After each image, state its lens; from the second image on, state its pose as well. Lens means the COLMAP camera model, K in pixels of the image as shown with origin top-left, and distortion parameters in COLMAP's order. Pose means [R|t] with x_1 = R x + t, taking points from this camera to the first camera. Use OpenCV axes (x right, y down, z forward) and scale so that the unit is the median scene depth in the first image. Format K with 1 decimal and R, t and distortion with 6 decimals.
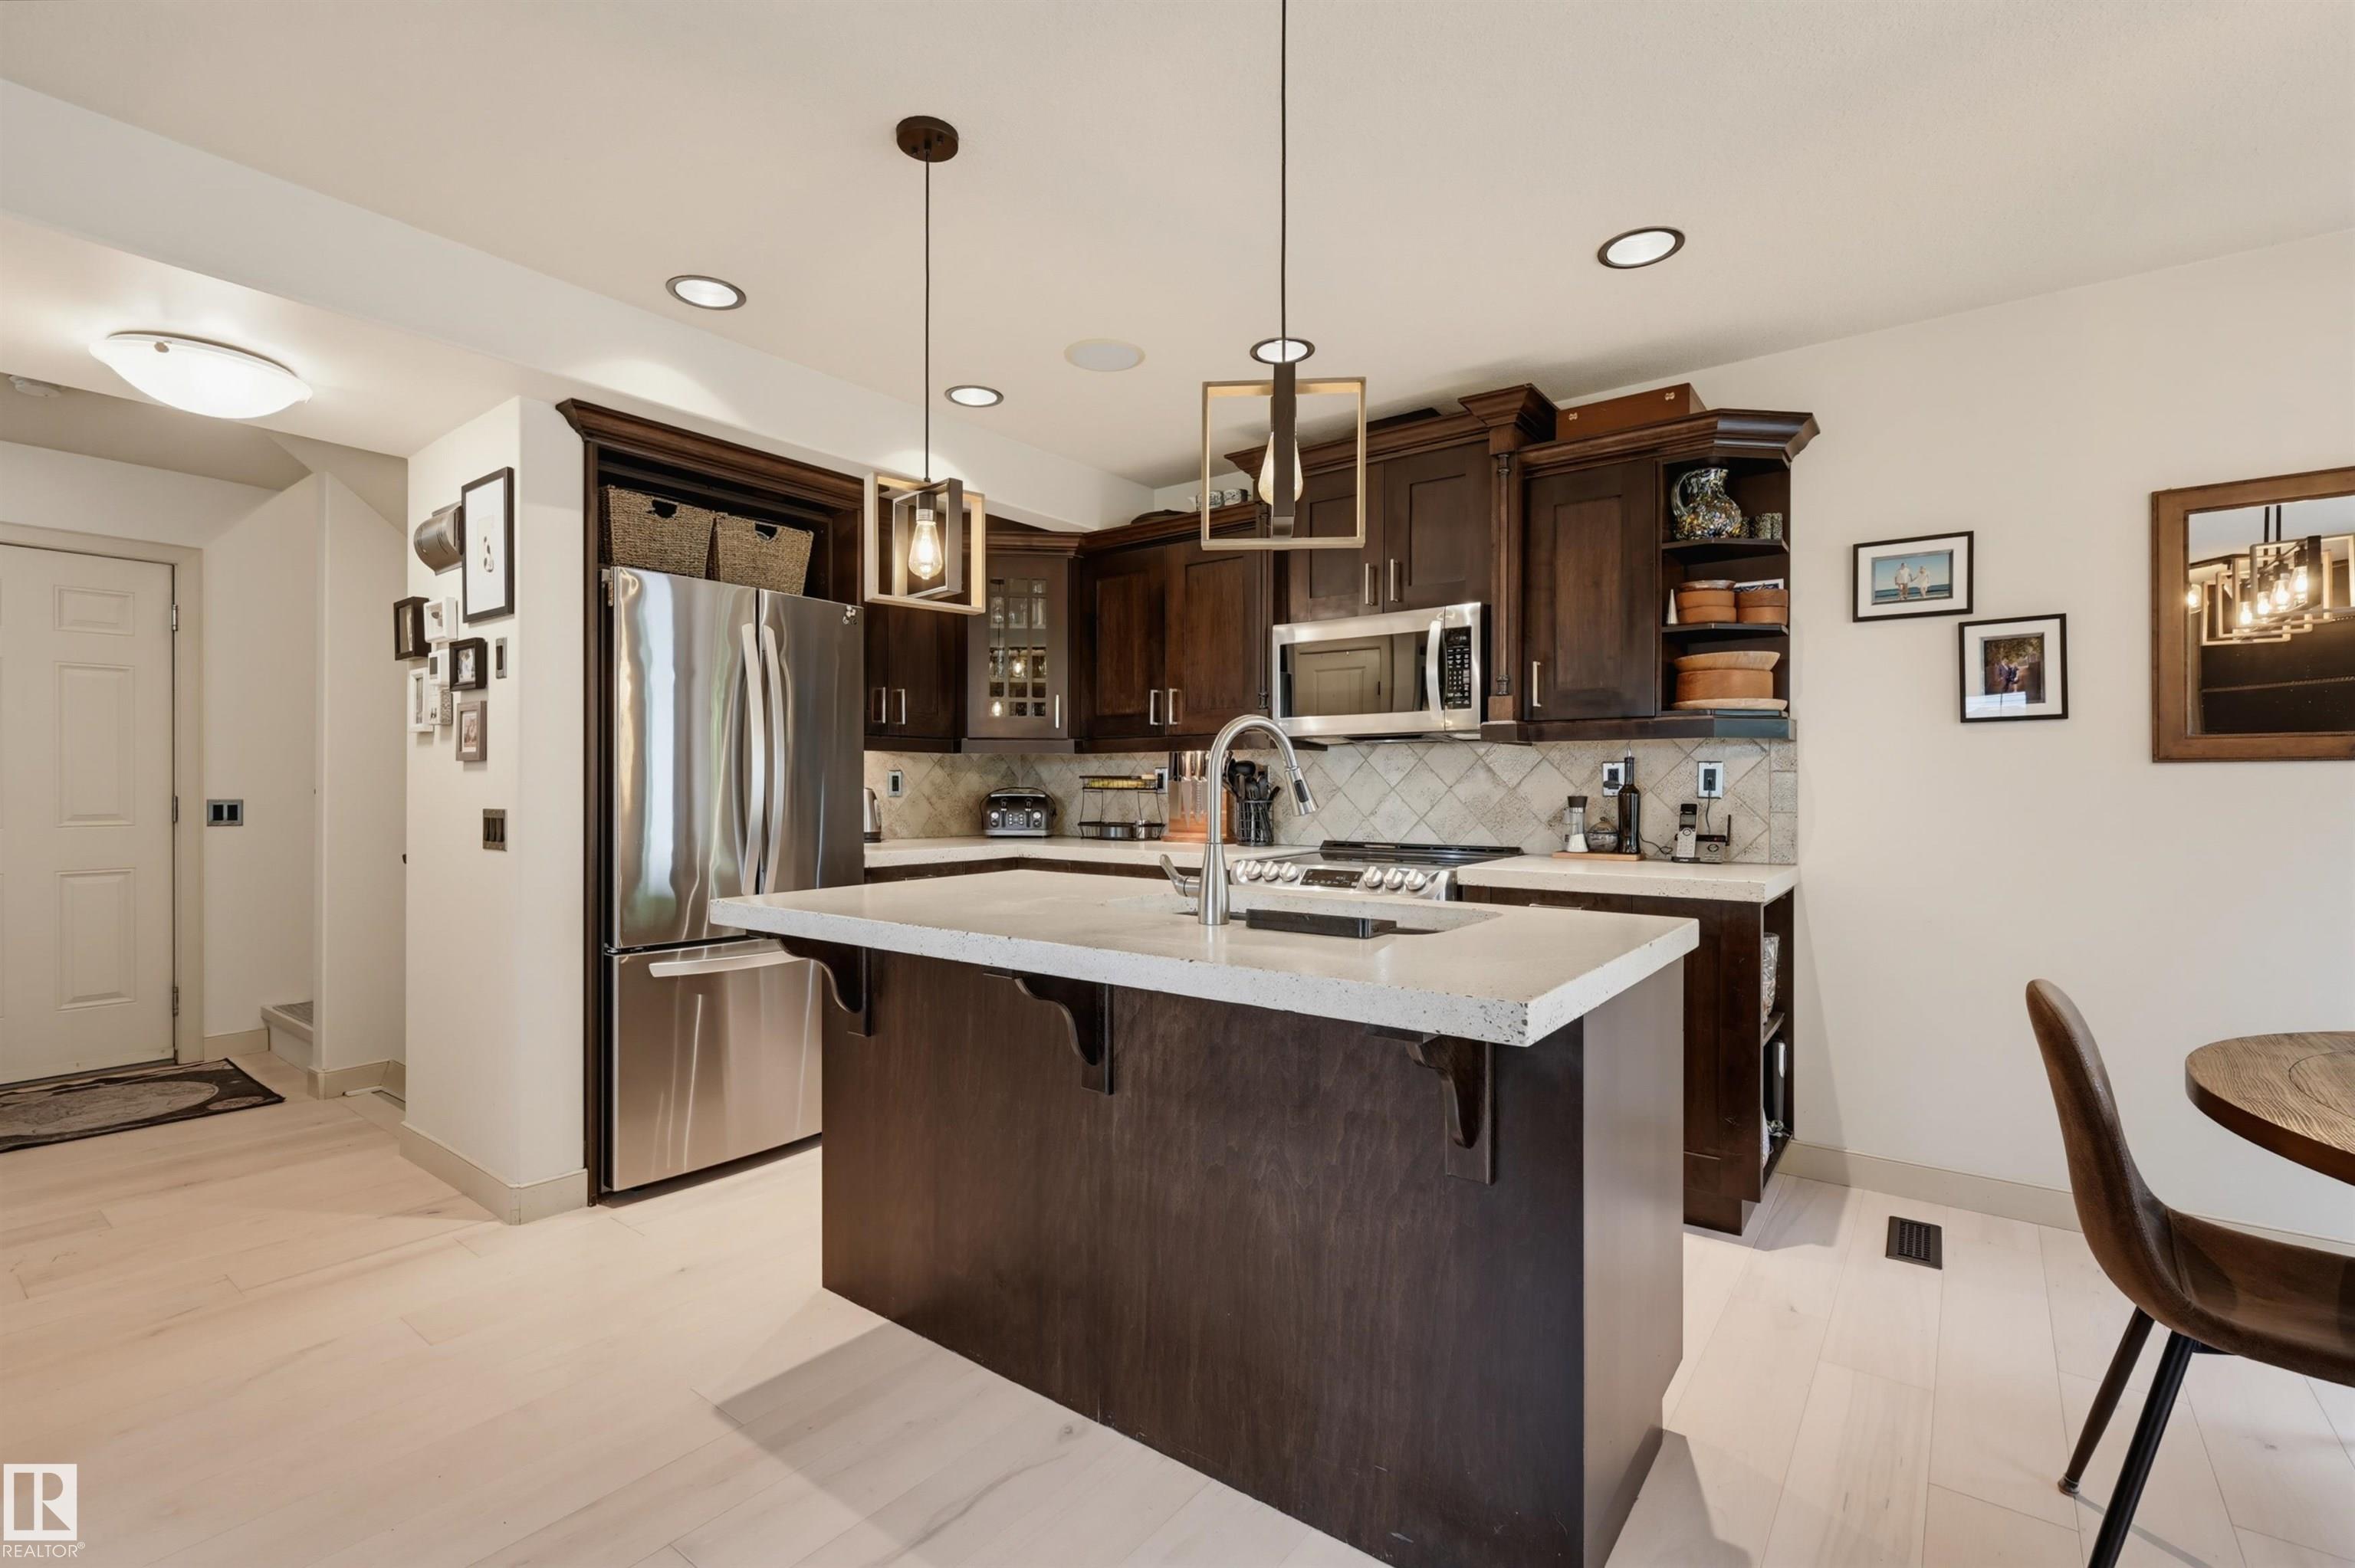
lens RADIAL K [[1059.5, 0, 1165.1], [0, 1059.5, 786.3], [0, 0, 1]] dist [0.000134, -0.000060]
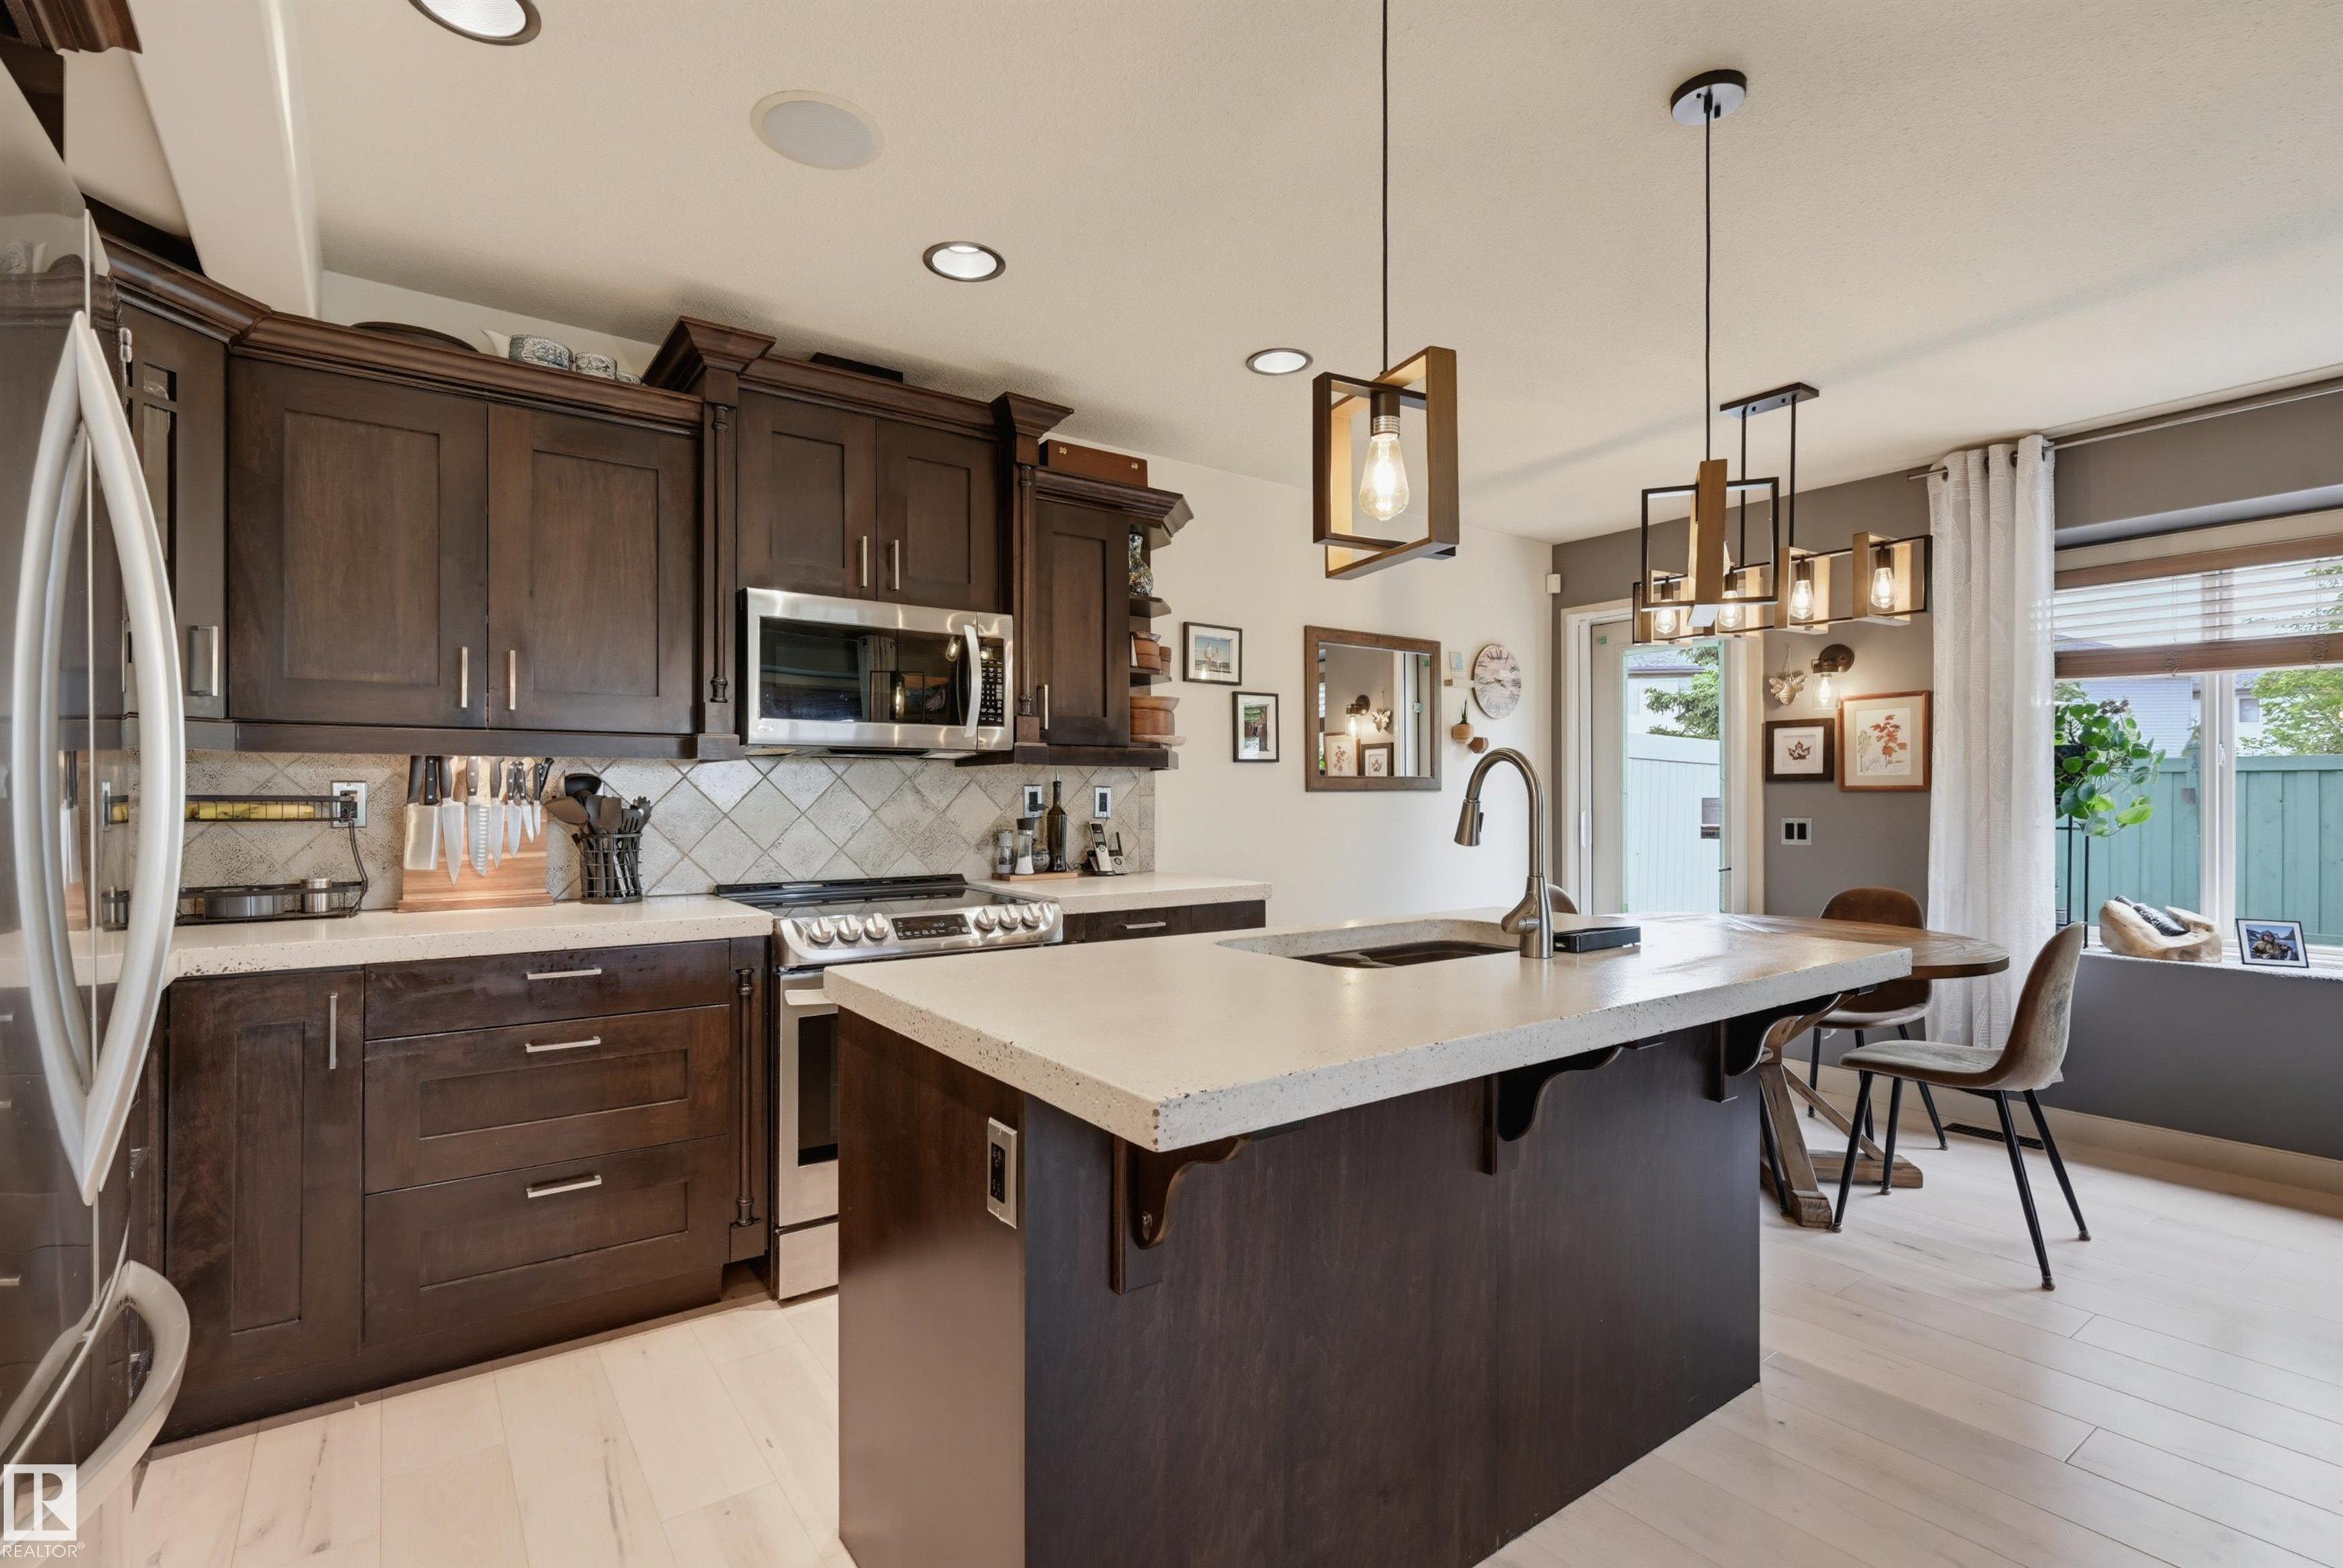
lens RADIAL K [[1085.5, 0, 1164.6], [0, 1085.5, 799.2], [0, 0, 1]] dist [-0.000800, -0.000134]
pose [[0.283214, -0.002693, 0.959053, -0.602688], [0.001253, 0.999996, 0.002438, -0.012466], [-0.959056, 0.000511, 0.283216, 0.609449]]
